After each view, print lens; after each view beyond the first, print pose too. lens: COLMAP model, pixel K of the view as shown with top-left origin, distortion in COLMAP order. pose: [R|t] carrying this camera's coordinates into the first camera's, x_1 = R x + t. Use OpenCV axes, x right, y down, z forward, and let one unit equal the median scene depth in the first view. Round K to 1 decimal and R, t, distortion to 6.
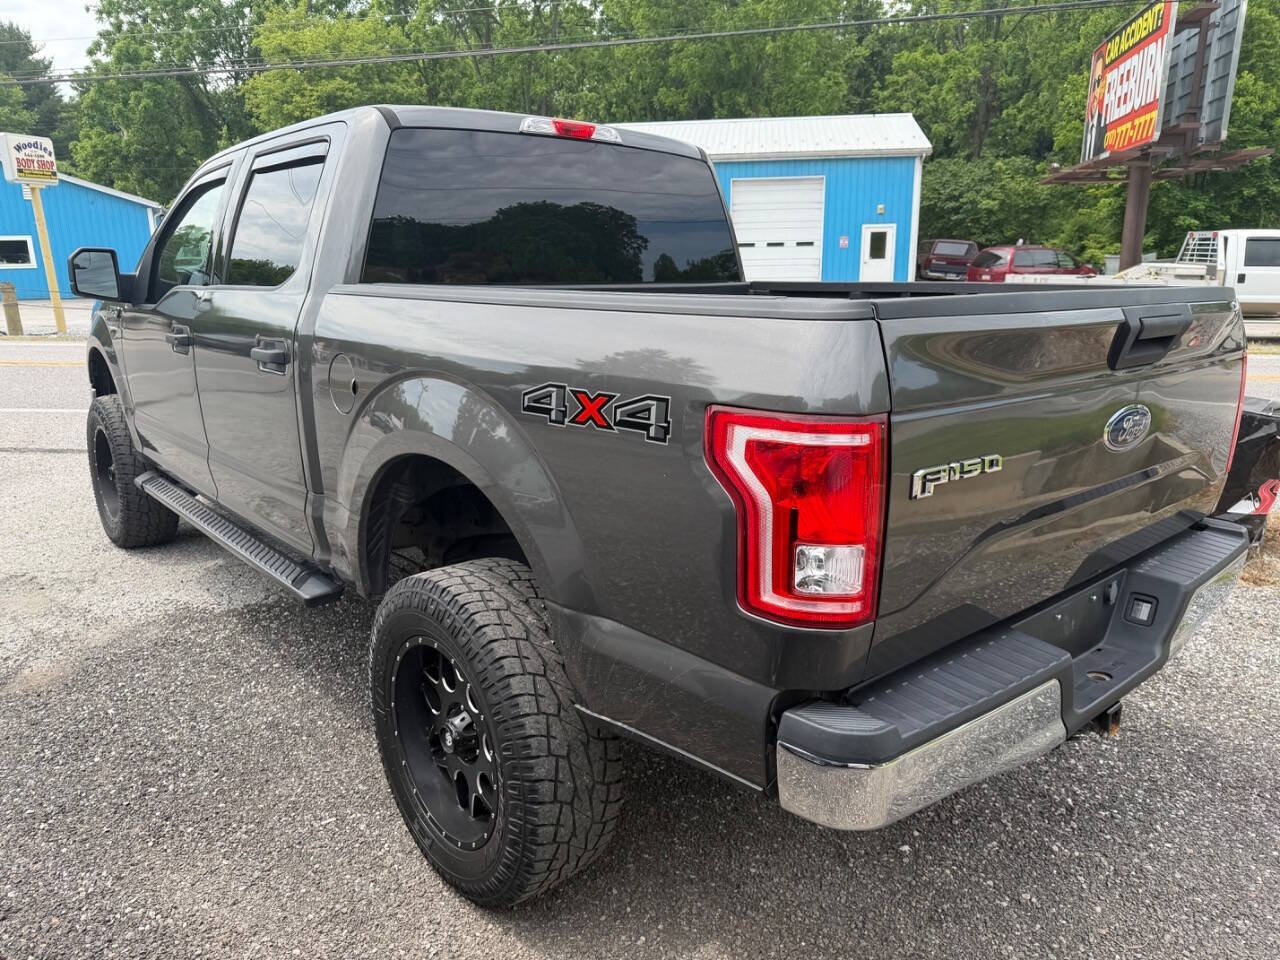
lens RADIAL K [[889.9, 0, 640.0], [0, 889.9, 480.0], [0, 0, 1]] dist [0.003266, 0.002560]
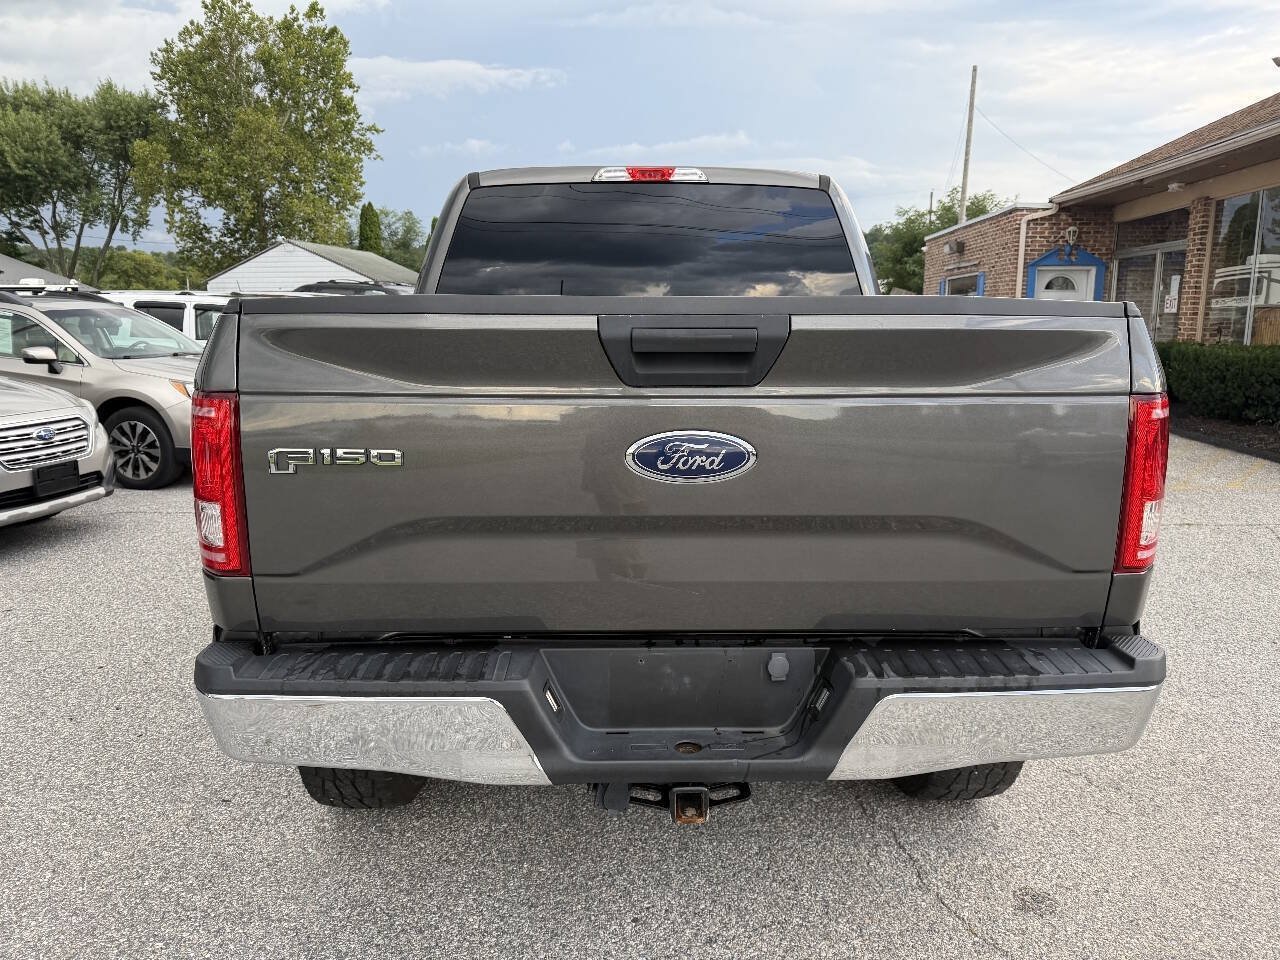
lens RADIAL K [[918.5, 0, 640.0], [0, 918.5, 480.0], [0, 0, 1]] dist [-0.028438, 0.003143]
pose [[0.778117, 0.103762, -0.619489, 1.263961], [-0.144561, 0.989369, -0.015862, -0.016863], [0.611258, 0.101897, 0.784845, 0.321905]]
